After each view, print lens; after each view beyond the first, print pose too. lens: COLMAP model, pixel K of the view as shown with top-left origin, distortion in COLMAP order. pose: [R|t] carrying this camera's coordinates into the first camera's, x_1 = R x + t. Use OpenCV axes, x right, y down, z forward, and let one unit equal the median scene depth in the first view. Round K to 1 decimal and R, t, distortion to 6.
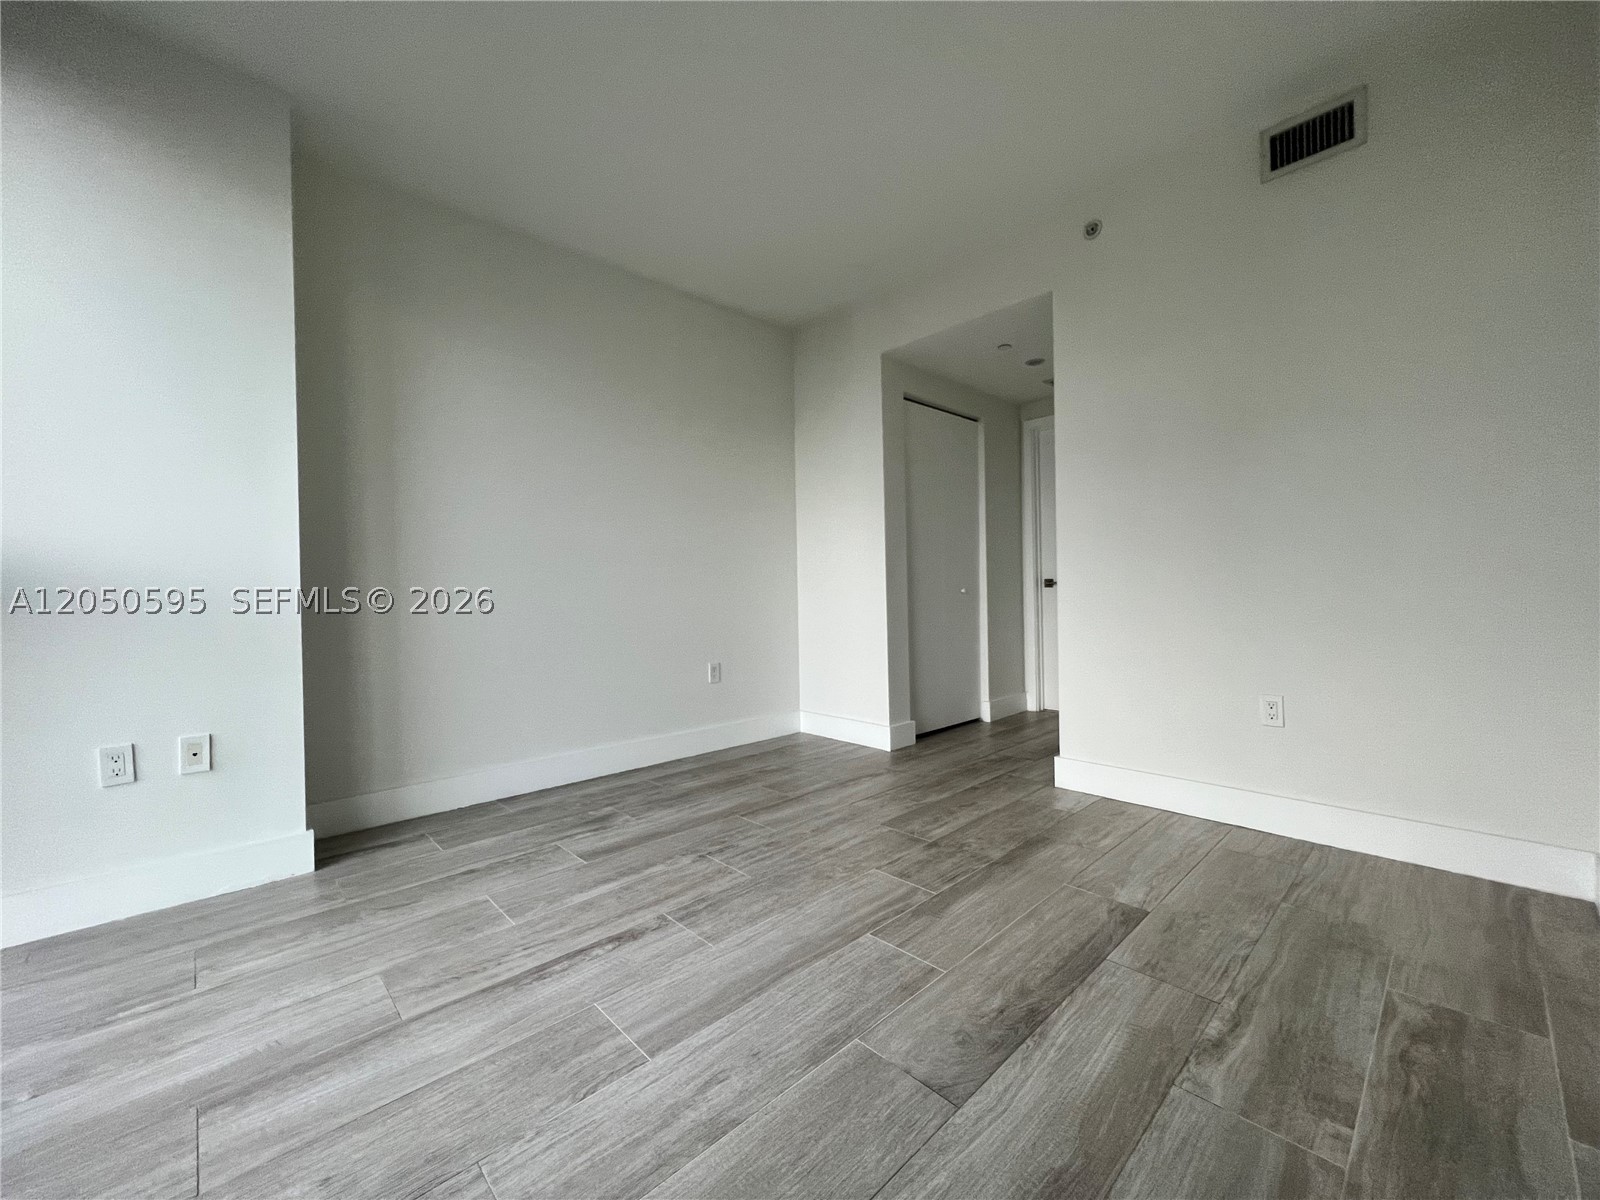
lens RADIAL K [[637.9, 0, 796.2], [0, 637.9, 594.0], [0, 0, 1]] dist [-0.000750, 0.000897]
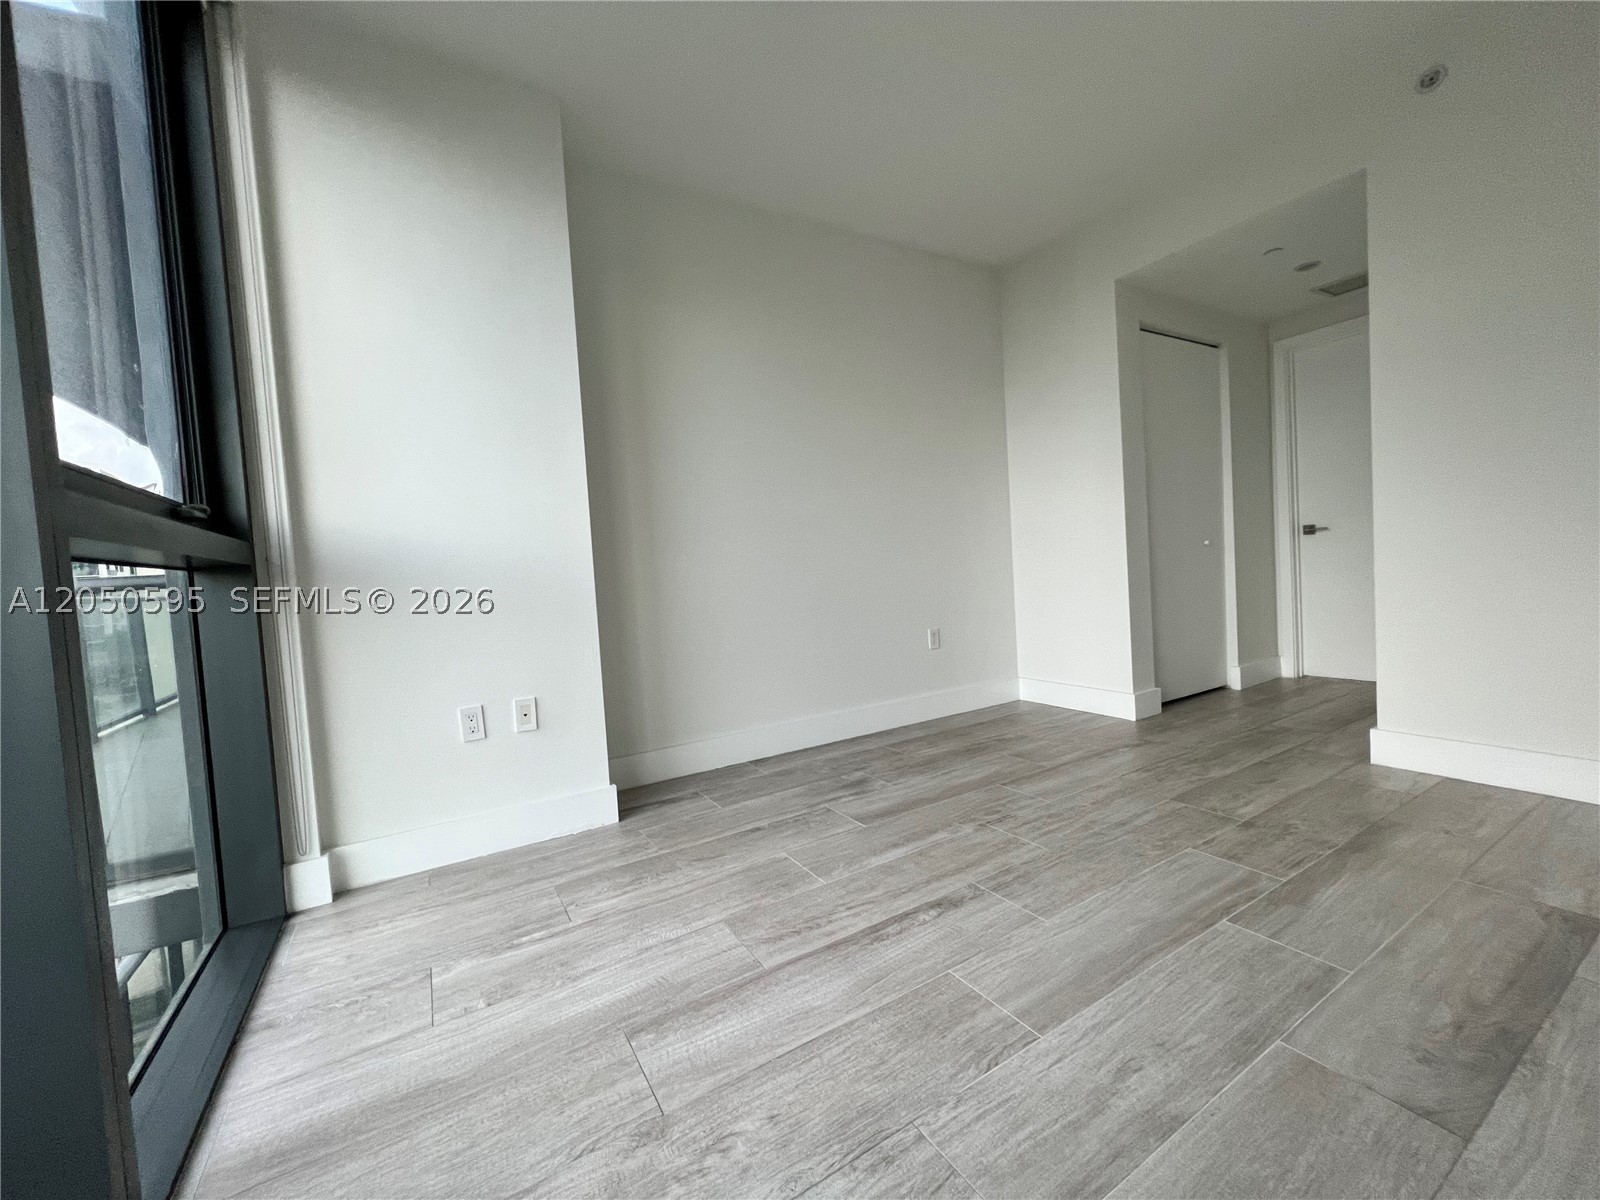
lens RADIAL K [[637.9, 0, 796.2], [0, 637.9, 594.0], [0, 0, 1]] dist [-0.000750, 0.000897]
pose [[0.976183, -0.030529, -0.214789, -0.219914], [0.040528, 0.998283, 0.042301, 0.010753], [0.213129, -0.049998, 0.975744, 0.017769]]
